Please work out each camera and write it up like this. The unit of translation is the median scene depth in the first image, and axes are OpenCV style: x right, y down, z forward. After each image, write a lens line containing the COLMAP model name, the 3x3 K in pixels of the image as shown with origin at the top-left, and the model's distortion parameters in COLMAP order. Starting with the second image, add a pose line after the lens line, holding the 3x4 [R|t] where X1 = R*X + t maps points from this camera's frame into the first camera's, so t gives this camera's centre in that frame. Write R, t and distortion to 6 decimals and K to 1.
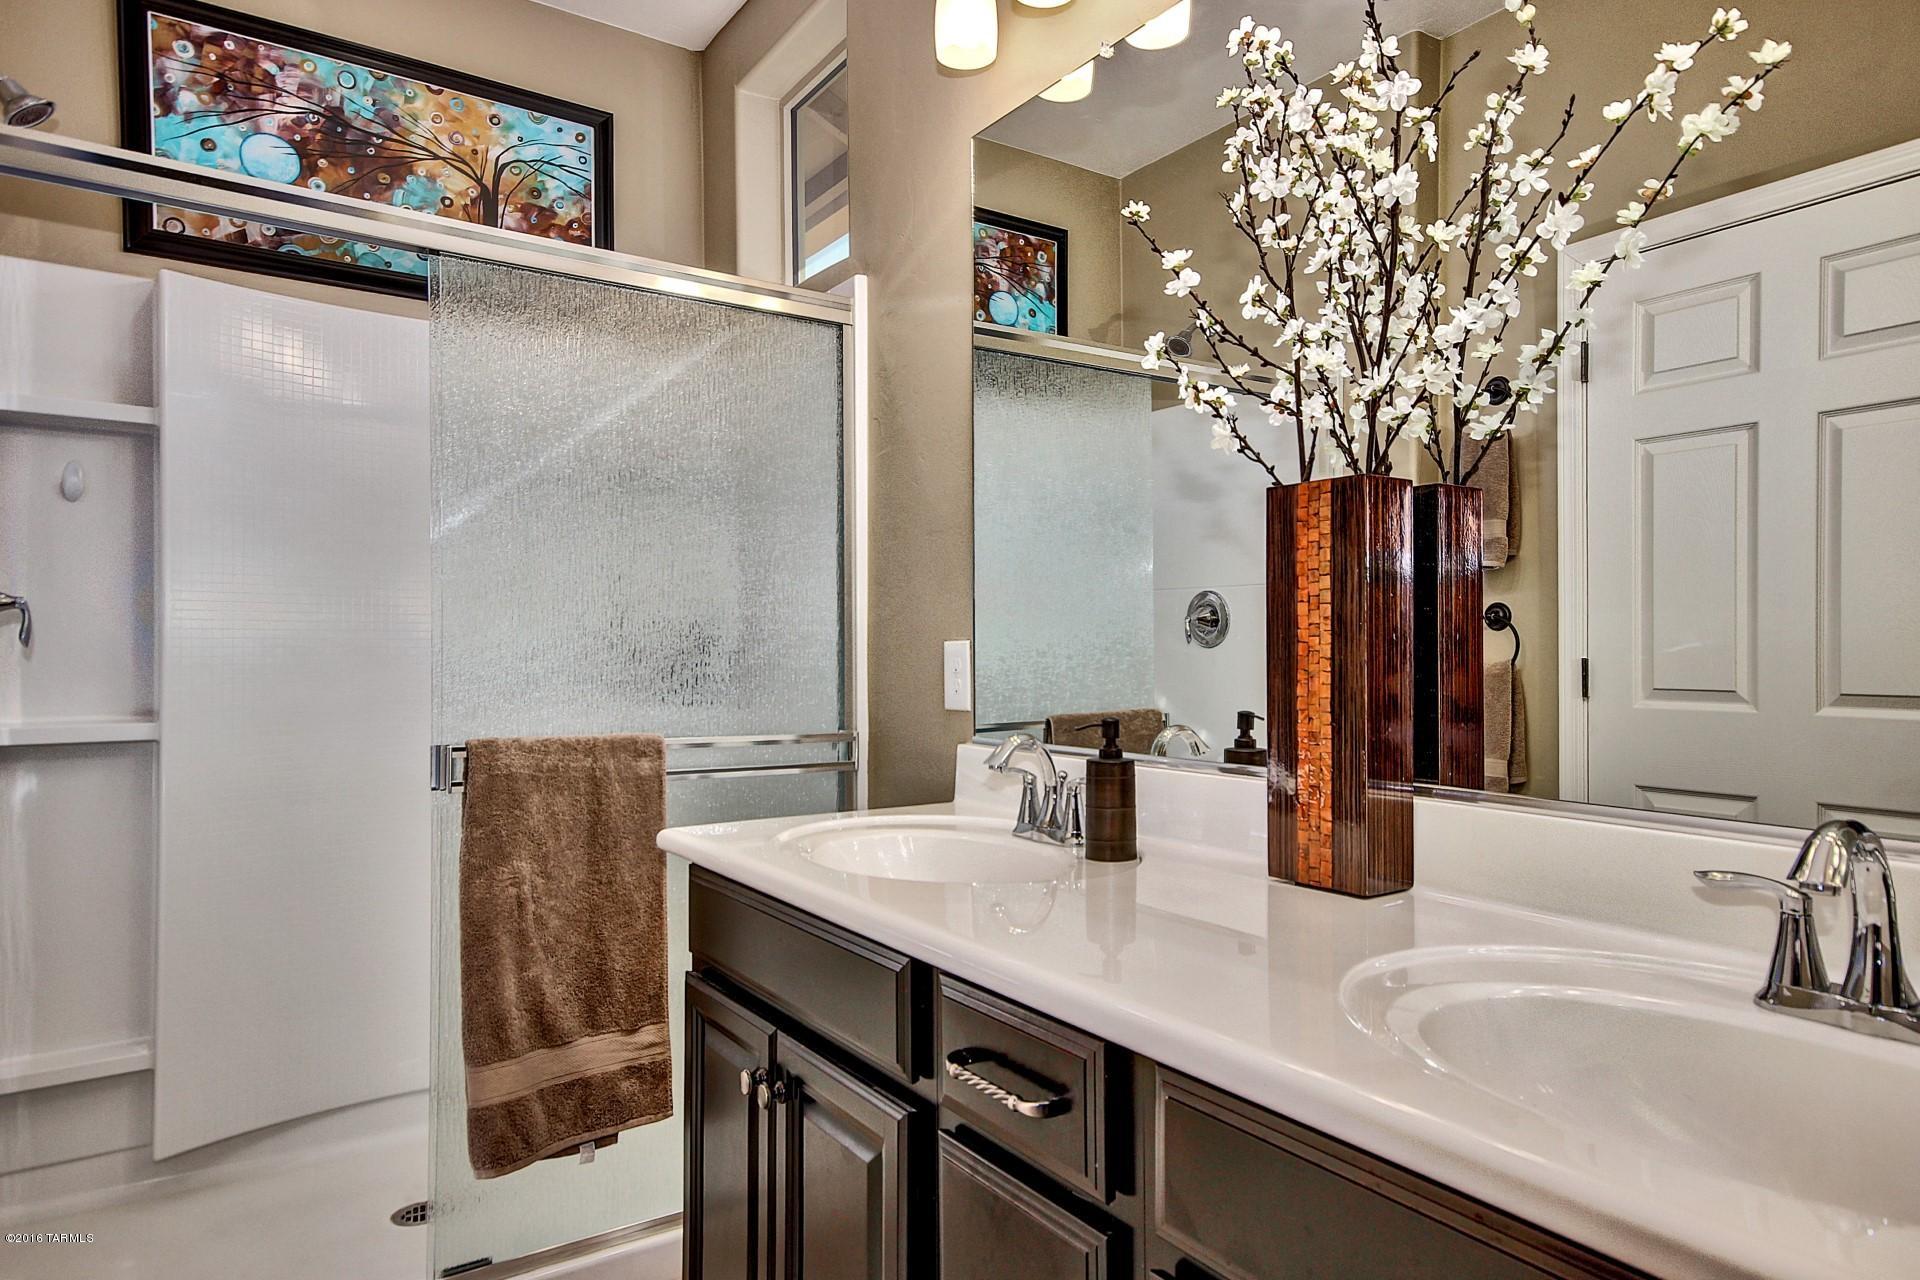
lens RADIAL K [[1069.9, 0, 962.0], [0, 1069.9, 638.2], [0, 0, 1]] dist [0.001467, -0.000601]
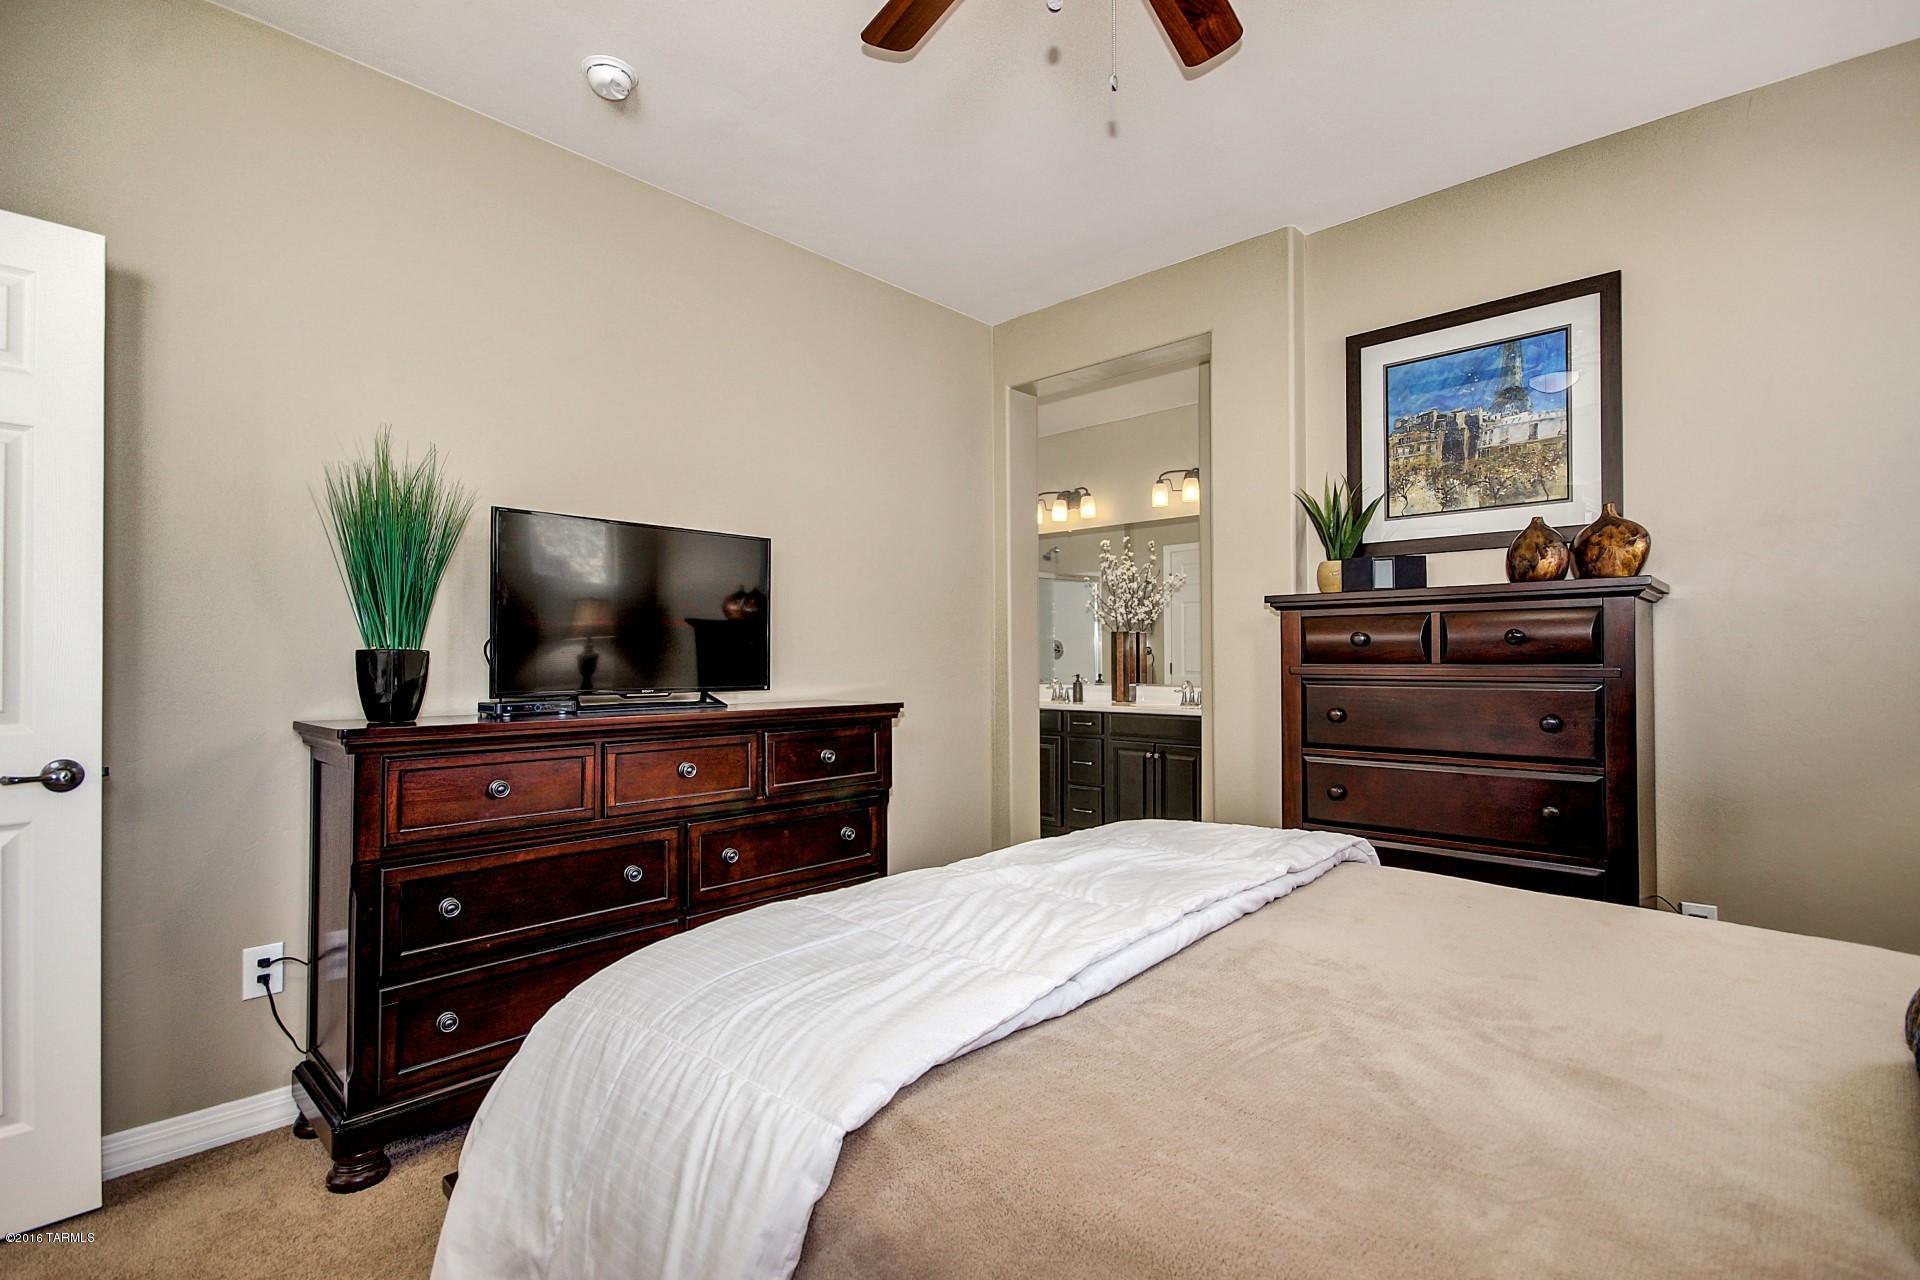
lens RADIAL K [[890.7, 0, 978.3], [0, 890.7, 650.9], [0, 0, 1]] dist [0.000907, 0.002720]
pose [[0.975494, -0.013142, 0.219634, -1.464880], [0.015774, 0.999823, -0.010235, -0.003017], [-0.219460, 0.013448, 0.975529, -3.505873]]
